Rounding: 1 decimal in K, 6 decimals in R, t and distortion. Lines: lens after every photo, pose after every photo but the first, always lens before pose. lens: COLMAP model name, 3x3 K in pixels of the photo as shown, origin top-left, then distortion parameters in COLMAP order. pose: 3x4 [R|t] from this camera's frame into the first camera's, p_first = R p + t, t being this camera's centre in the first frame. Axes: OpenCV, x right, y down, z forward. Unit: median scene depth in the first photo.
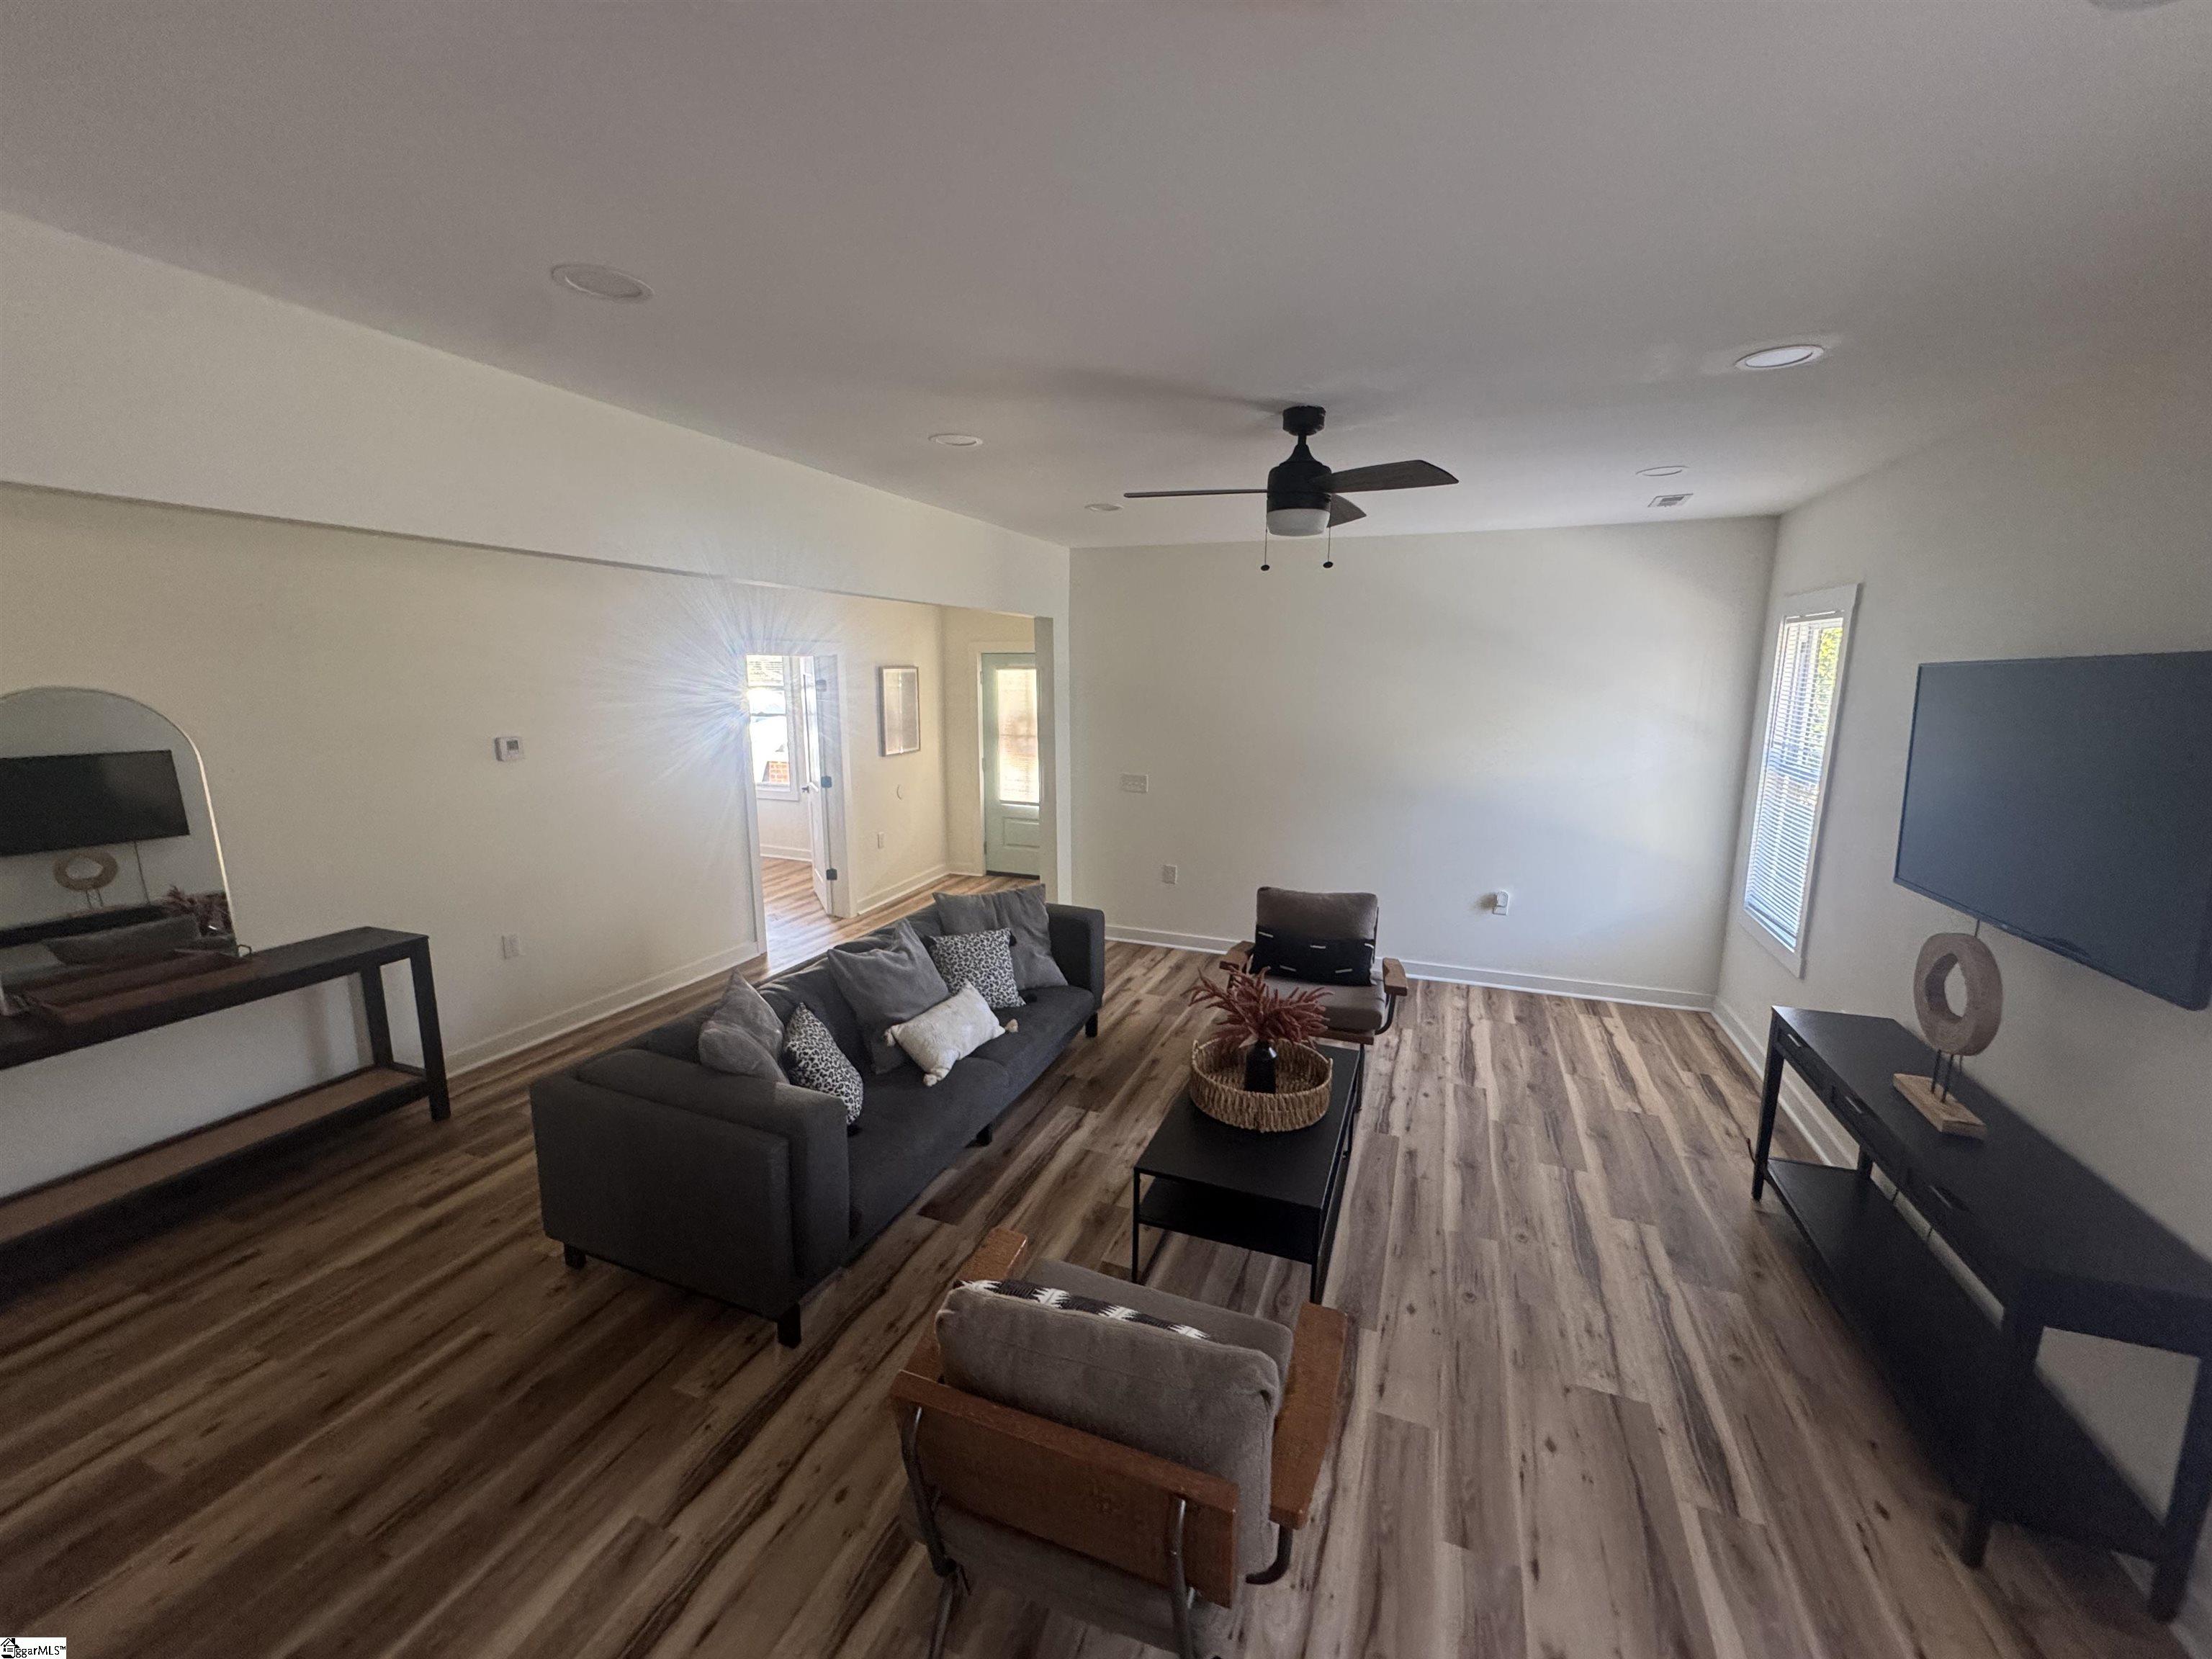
lens RADIAL K [[880.4, 0, 1107.0], [0, 880.4, 828.1], [0, 0, 1]] dist [-0.000671, 0.000039]
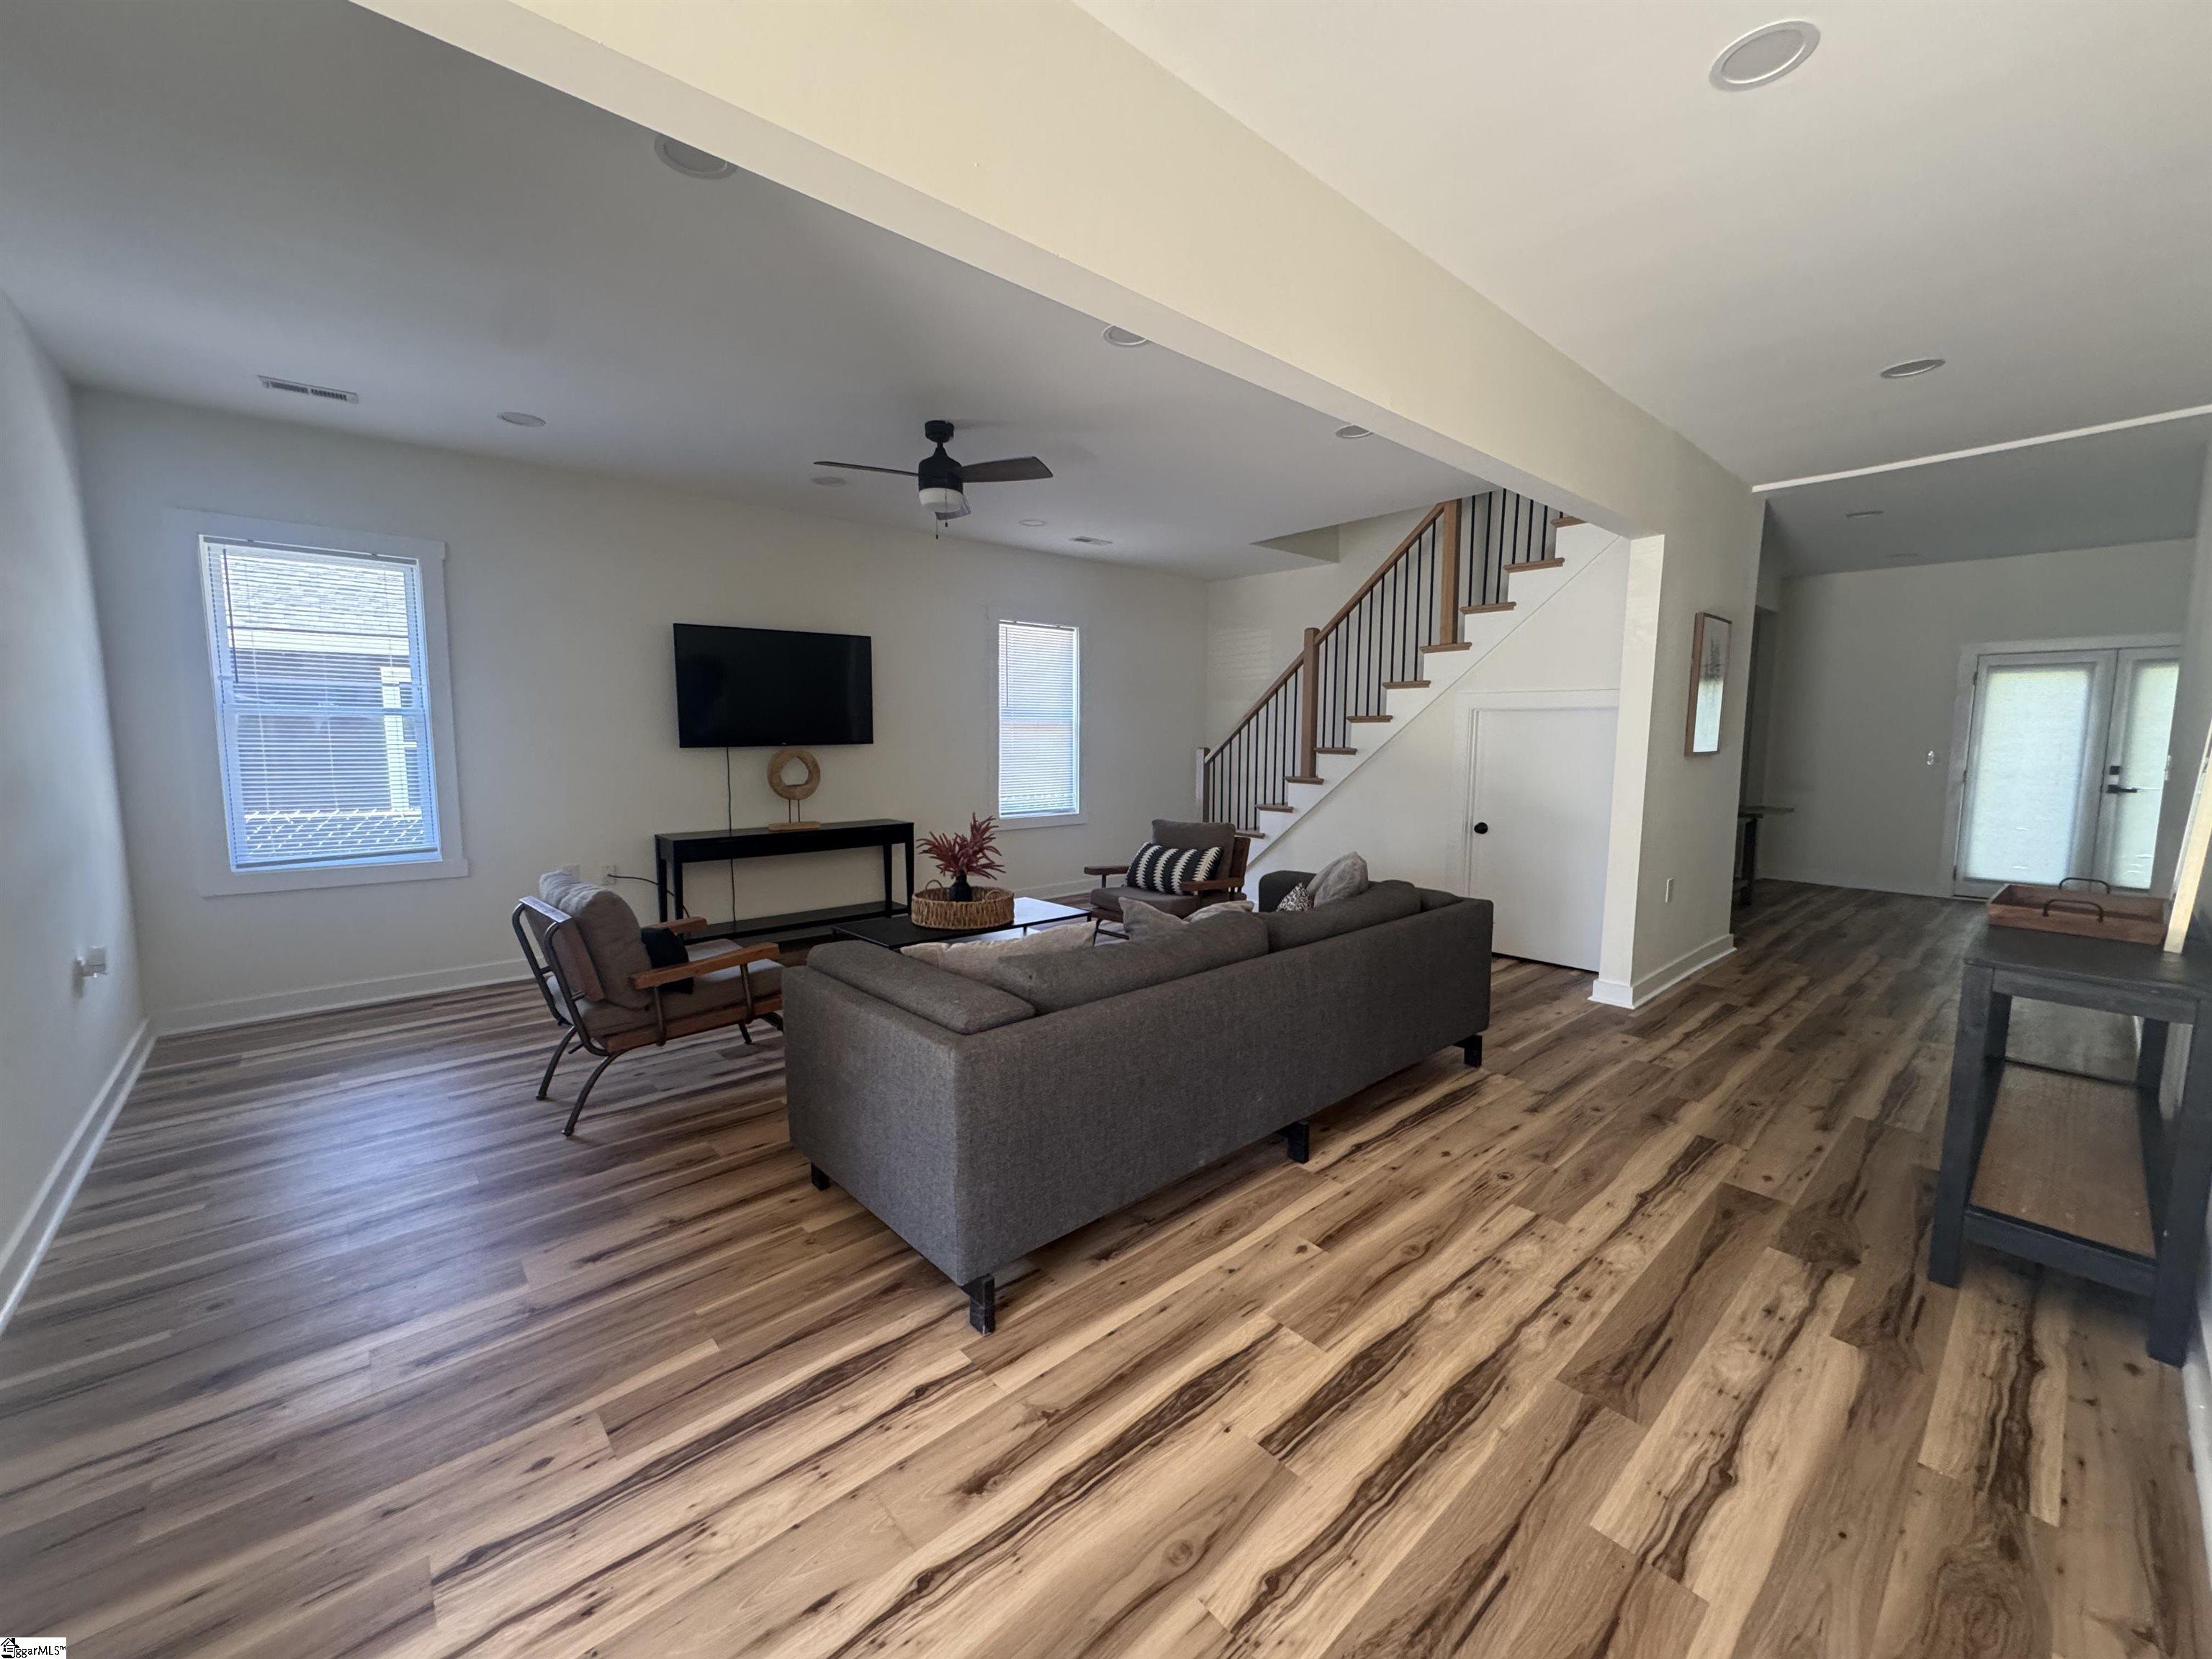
lens RADIAL K [[880.4, 0, 1102.1], [0, 880.4, 825.5], [0, 0, 1]] dist [-0.000671, 0.000039]
pose [[-0.889464, -0.053223, 0.453895, -0.596261], [0.074321, 0.963127, 0.258577, -0.162151], [-0.450921, 0.263729, -0.852712, 1.912459]]
